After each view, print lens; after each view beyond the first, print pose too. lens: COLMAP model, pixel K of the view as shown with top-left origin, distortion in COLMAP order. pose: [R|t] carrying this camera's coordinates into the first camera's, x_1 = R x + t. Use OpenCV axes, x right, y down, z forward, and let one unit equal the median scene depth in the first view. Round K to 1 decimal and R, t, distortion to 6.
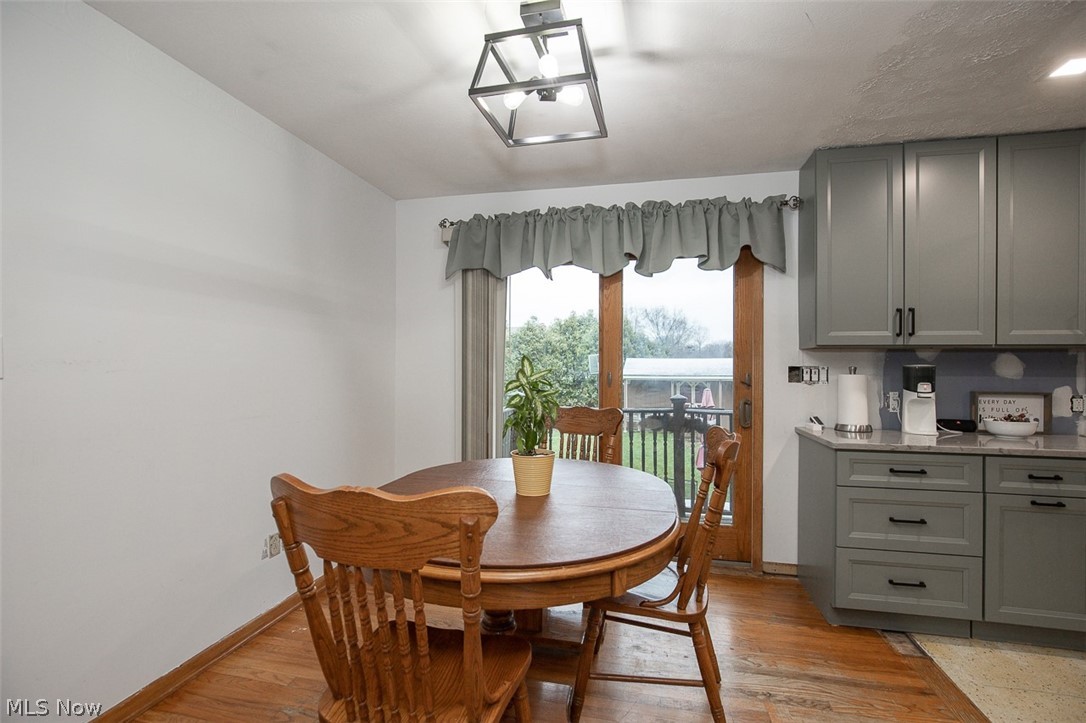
lens RADIAL K [[510.1, 0, 532.6], [0, 510.1, 367.3], [0, 0, 1]] dist [-0.016785, 0.006864]
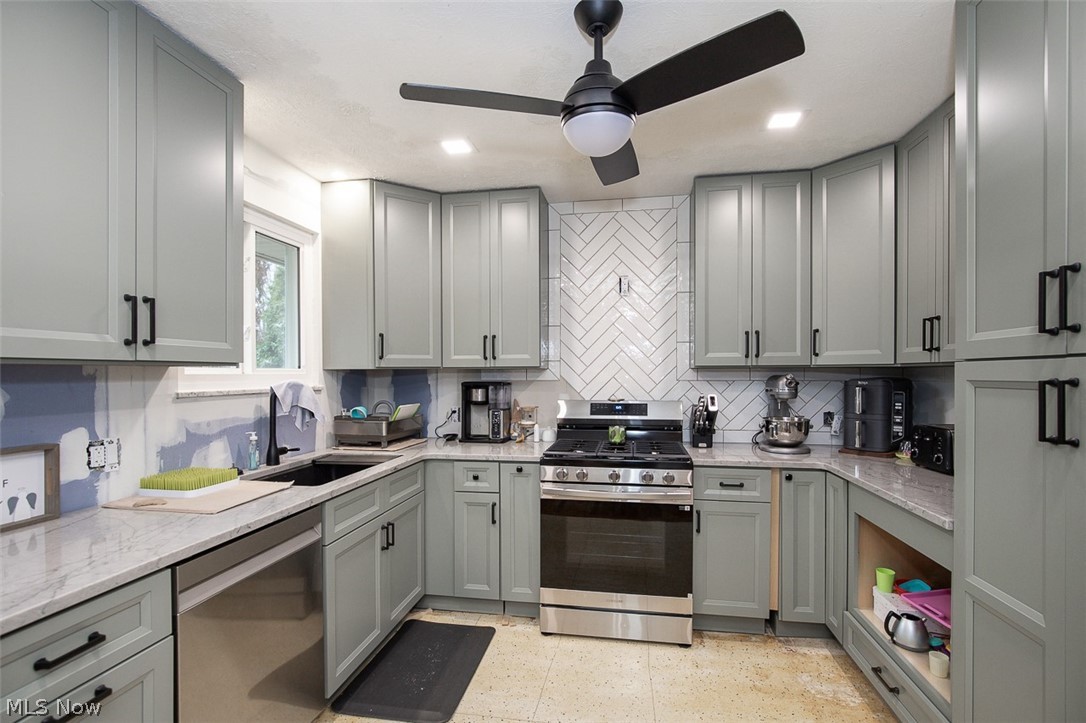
lens RADIAL K [[510.1, 0, 549.6], [0, 510.1, 373.0], [0, 0, 1]] dist [-0.016785, 0.006864]
pose [[-0.052857, -0.006877, 0.998578, 0.422497], [0.003862, 0.999967, 0.007091, -0.029594], [-0.998595, 0.004231, -0.052829, 0.467590]]
